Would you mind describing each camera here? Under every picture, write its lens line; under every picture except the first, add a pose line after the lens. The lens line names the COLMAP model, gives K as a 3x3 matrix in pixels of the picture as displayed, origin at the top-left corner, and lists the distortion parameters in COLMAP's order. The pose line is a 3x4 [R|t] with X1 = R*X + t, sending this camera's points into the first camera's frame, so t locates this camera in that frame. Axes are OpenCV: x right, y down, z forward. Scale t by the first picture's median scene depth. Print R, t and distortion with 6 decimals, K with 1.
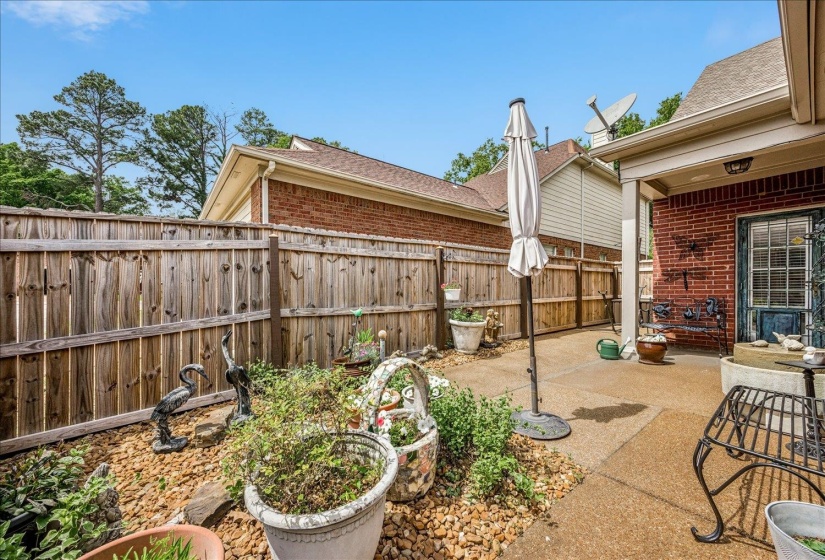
lens RADIAL K [[315.7, 0, 419.0], [0, 315.7, 285.5], [0, 0, 1]] dist [0.000881, 0.000022]
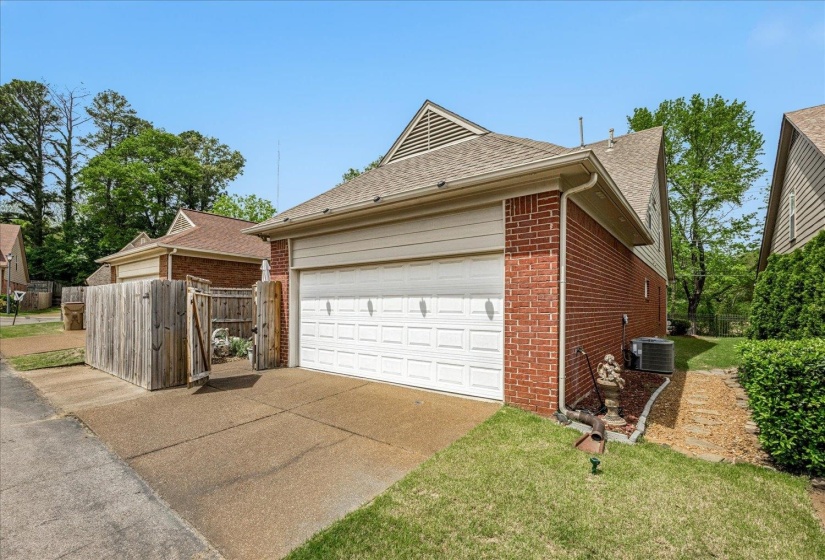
lens RADIAL K [[379.3, 0, 417.7], [0, 379.3, 289.8], [0, 0, 1]] dist [-0.009016, -0.000534]
pose [[0.969875, 0.023045, 0.242513, 0.052939], [-0.016540, 0.999448, -0.028826, -0.008858], [-0.243043, 0.023946, 0.969720, -0.196710]]
